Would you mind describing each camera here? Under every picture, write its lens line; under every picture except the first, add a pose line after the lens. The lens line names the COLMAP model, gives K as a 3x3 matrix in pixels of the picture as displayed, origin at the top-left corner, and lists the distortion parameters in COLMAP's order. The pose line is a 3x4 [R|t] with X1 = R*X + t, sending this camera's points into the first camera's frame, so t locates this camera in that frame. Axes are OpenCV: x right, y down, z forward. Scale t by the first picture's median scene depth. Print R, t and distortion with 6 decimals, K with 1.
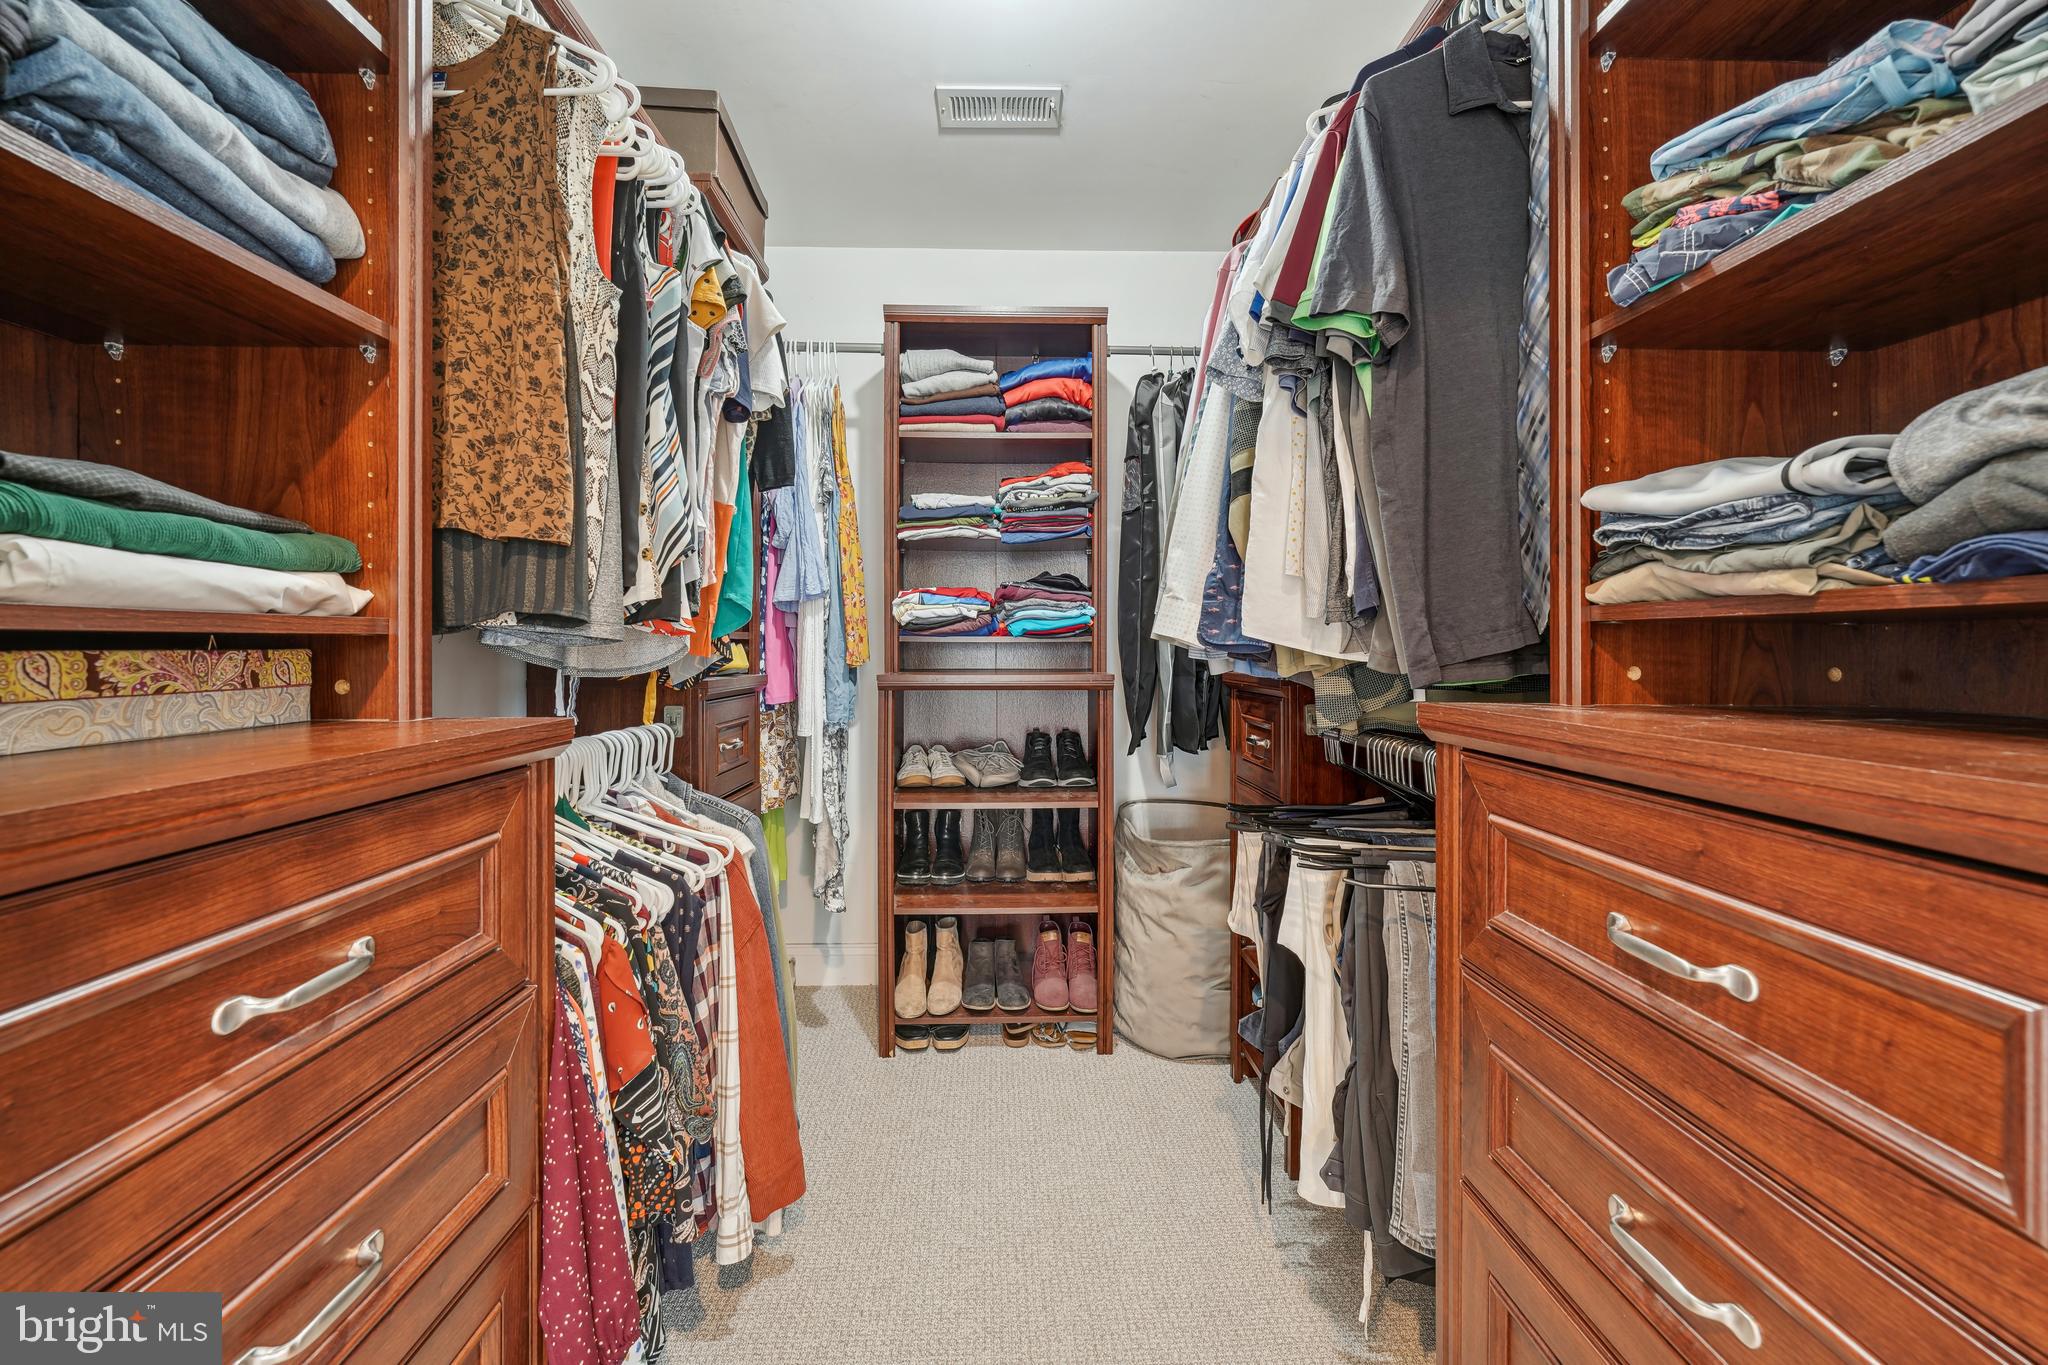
lens RADIAL K [[824.8, 0, 1018.1], [0, 824.8, 655.4], [0, 0, 1]] dist [-0.000704, -0.000211]
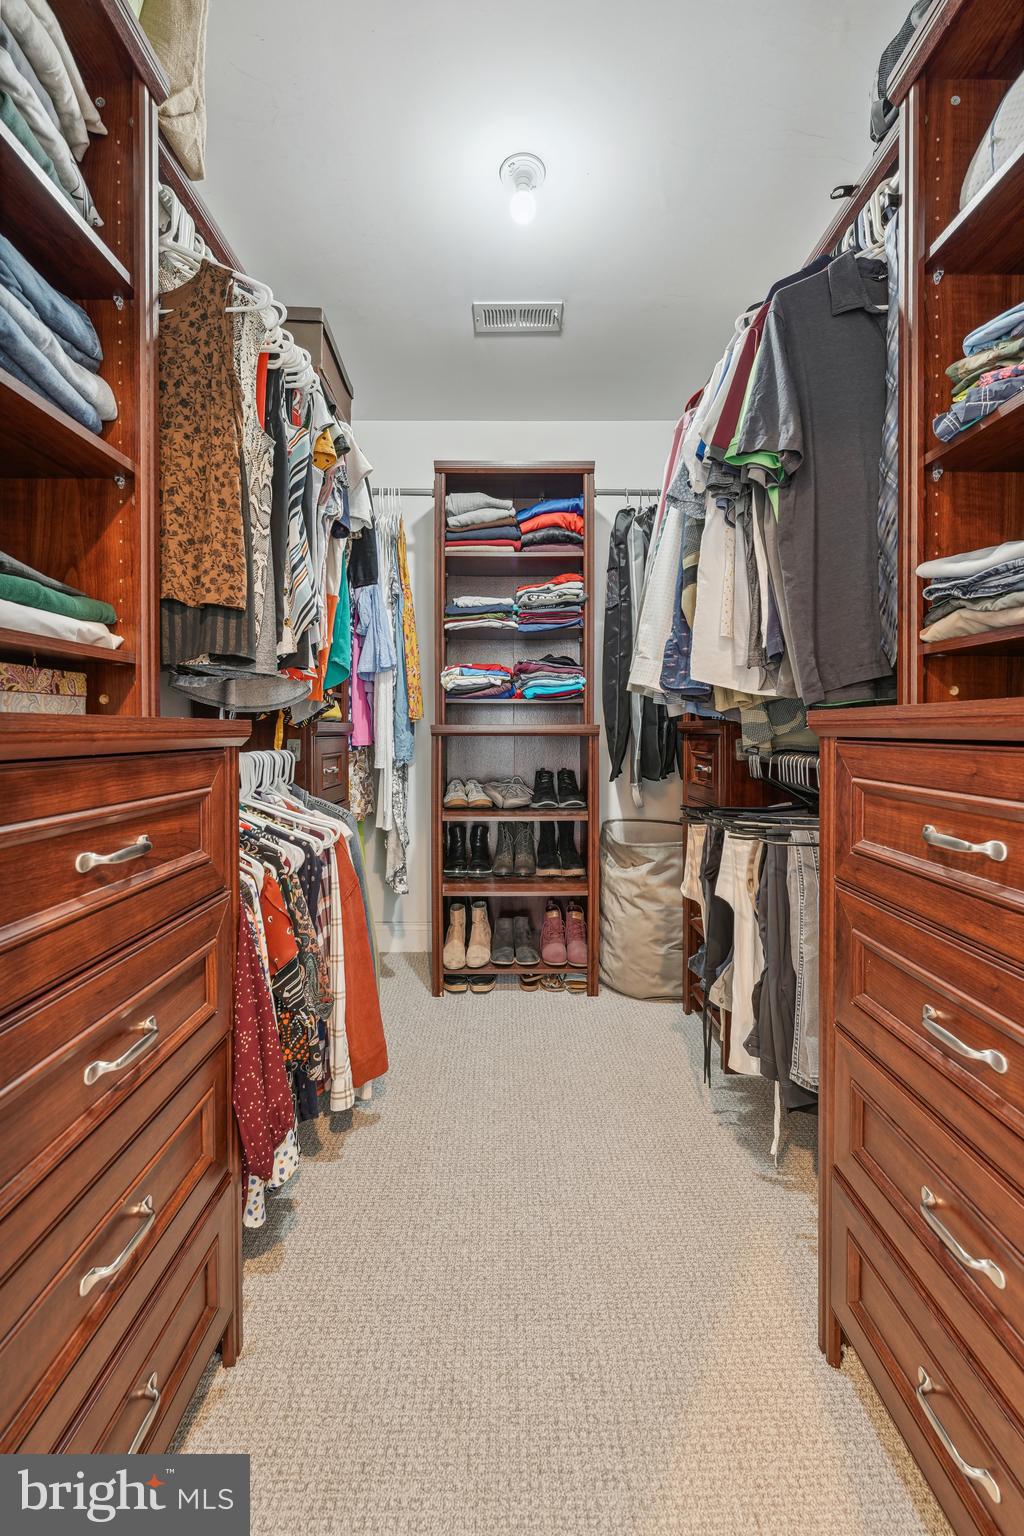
lens RADIAL K [[618.6, 0, 510.6], [0, 618.6, 739.5], [0, 0, 1]] dist [-0.000704, -0.000211]
pose [[0.999765, -0.001548, -0.021624, -0.025420], [0.001788, 0.999937, 0.011104, 0.080352], [0.021606, -0.011140, 0.999705, -0.113409]]
